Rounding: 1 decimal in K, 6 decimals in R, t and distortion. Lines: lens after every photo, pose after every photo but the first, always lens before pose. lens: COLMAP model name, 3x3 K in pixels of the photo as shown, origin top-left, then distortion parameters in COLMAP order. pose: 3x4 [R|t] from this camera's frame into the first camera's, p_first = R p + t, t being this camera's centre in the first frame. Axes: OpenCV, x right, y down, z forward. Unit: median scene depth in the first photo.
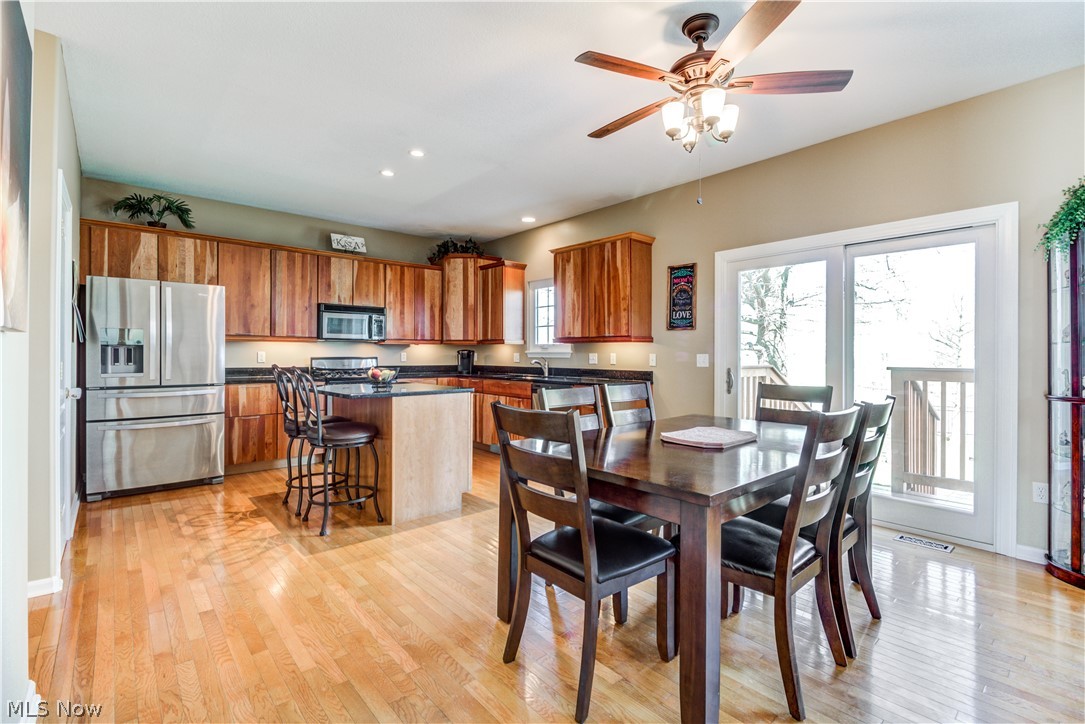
lens RADIAL K [[494.6, 0, 555.3], [0, 494.6, 353.0], [0, 0, 1]] dist [0.030698, -0.020342]
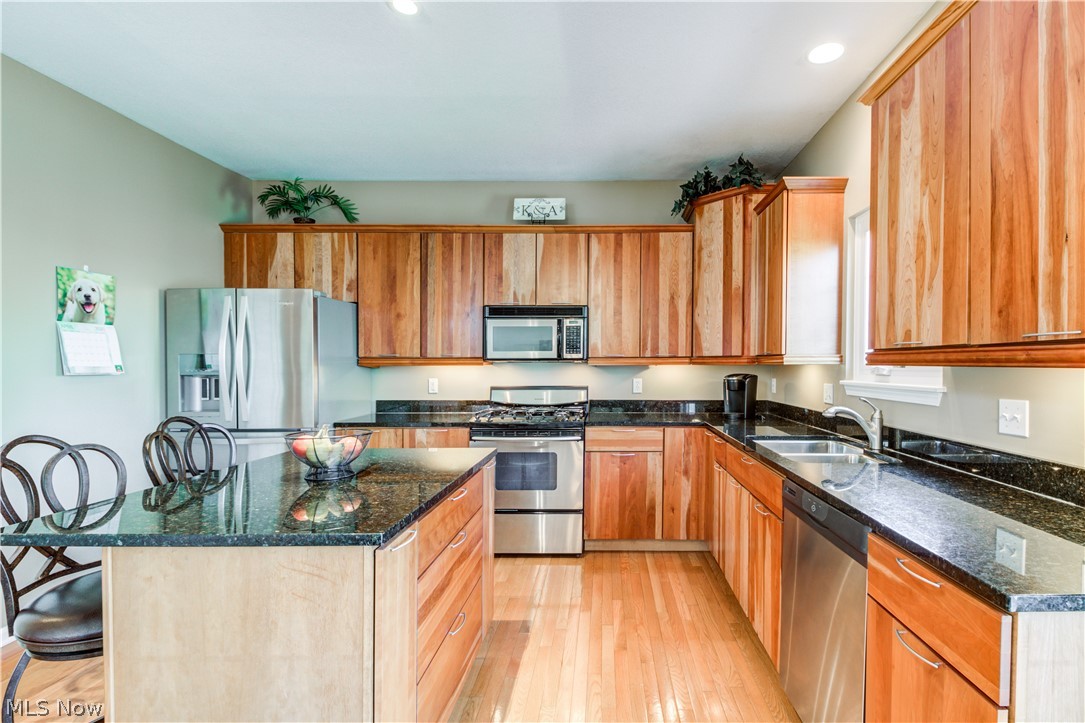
lens RADIAL K [[516.5, 0, 603.4], [0, 516.5, 372.7], [0, 0, 1]] dist [0.002459, -0.000699]
pose [[0.743160, 0.005505, -0.669091, 0.106400], [0.005081, 0.999891, 0.013870, -0.021636], [0.669095, -0.013707, 0.743051, 0.644224]]
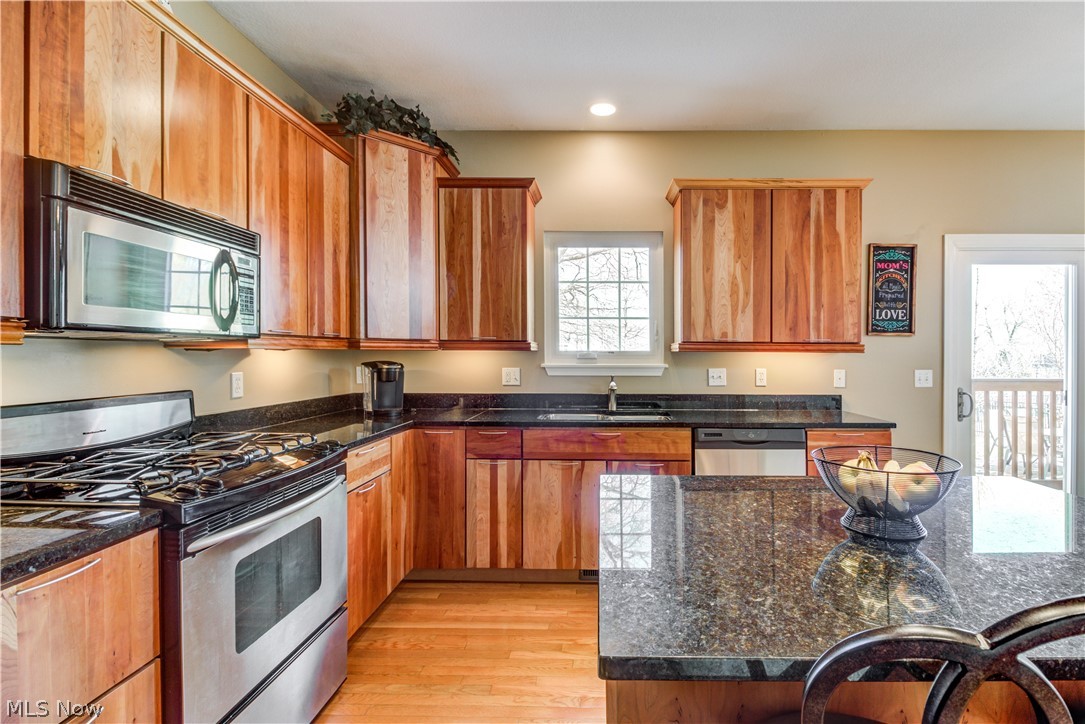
lens RADIAL K [[516.5, 0, 603.4], [0, 516.5, 373.2], [0, 0, 1]] dist [0.002459, -0.000699]
pose [[0.665431, -0.025974, 0.746007, -0.519048], [0.000520, 0.999410, 0.034333, -0.016047], [-0.746459, -0.022458, 0.665053, 0.723880]]
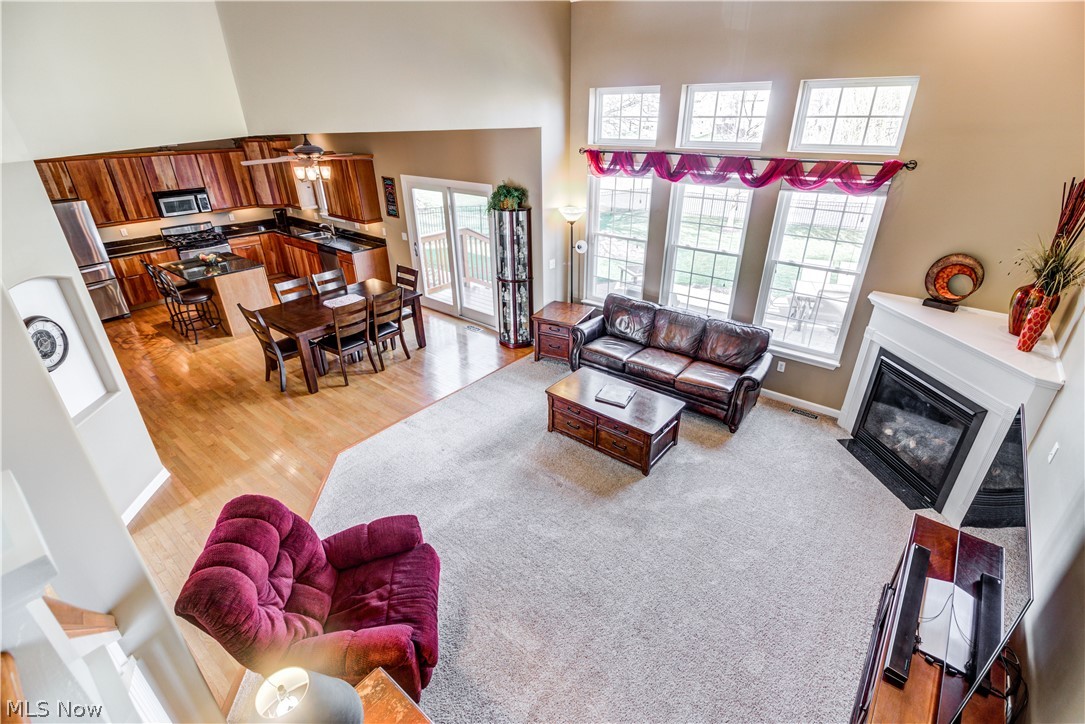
lens RADIAL K [[494.6, 0, 555.3], [0, 494.6, 353.0], [0, 0, 1]] dist [0.030698, -0.020342]
pose [[0.985384, -0.079543, 0.150636, 0.456925], [0.005933, 0.899774, 0.436316, -0.332726], [-0.170244, -0.429045, 0.887095, -0.748720]]
